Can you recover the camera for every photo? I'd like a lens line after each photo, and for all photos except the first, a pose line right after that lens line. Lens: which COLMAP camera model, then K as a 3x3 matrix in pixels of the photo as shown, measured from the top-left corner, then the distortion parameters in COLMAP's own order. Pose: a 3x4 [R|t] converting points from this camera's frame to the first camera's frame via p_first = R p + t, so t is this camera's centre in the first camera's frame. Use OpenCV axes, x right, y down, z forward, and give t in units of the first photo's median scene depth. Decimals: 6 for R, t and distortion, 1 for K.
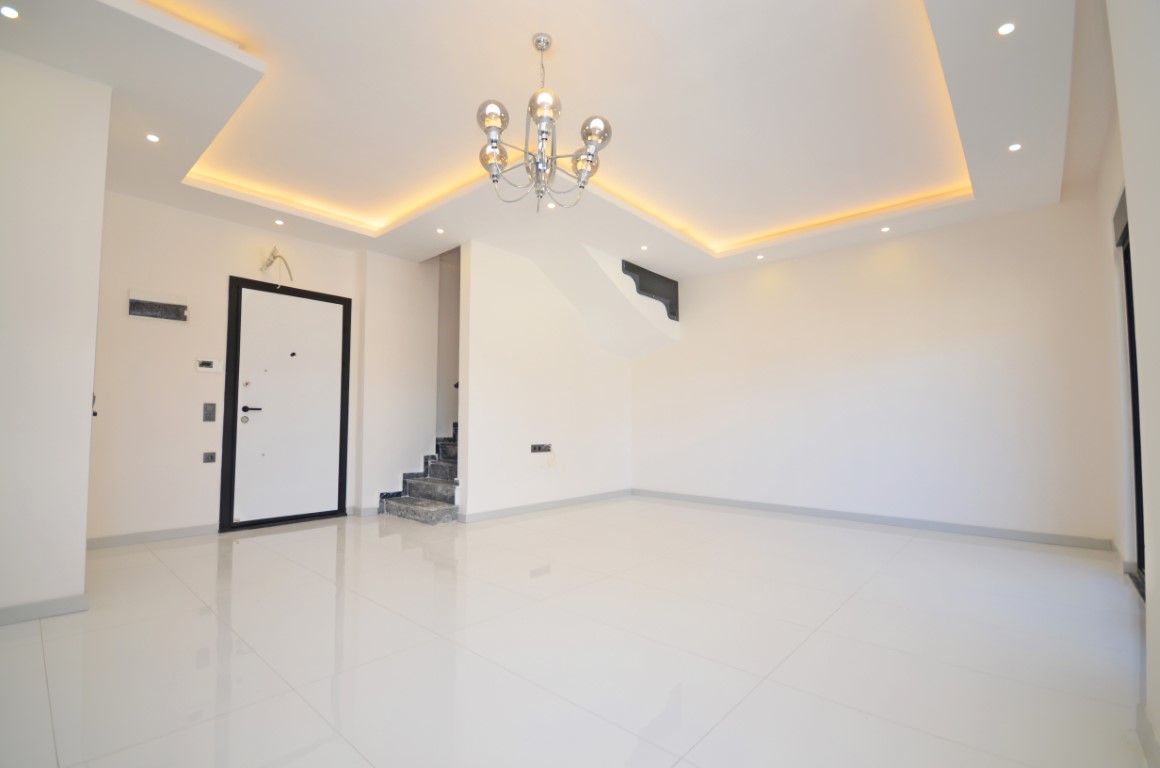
lens RADIAL K [[513.9, 0, 577.4], [0, 513.9, 395.0], [0, 0, 1]] dist [-0.001434, -0.000312]
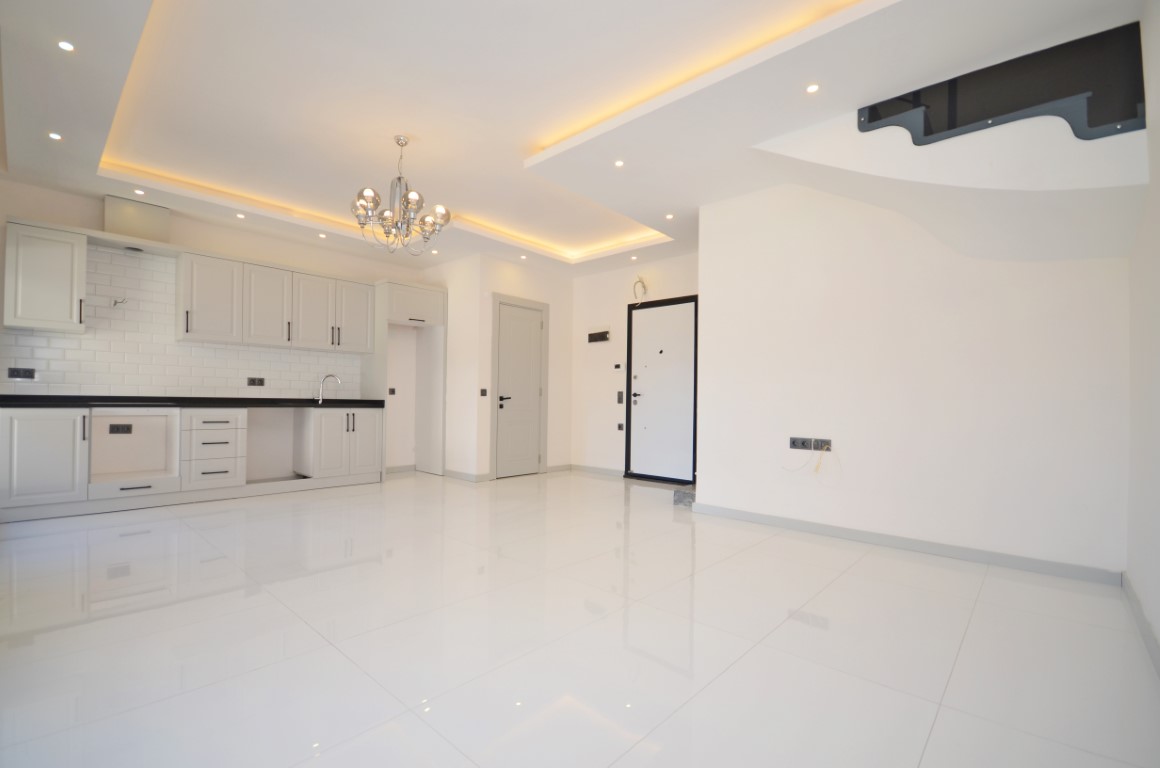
lens RADIAL K [[513.9, 0, 577.4], [0, 513.9, 395.0], [0, 0, 1]] dist [-0.001434, -0.000312]
pose [[-0.015694, -0.016309, -0.999744, 0.787815], [0.036507, 0.999191, -0.016873, 0.046006], [0.999210, -0.036763, -0.015086, 0.866633]]
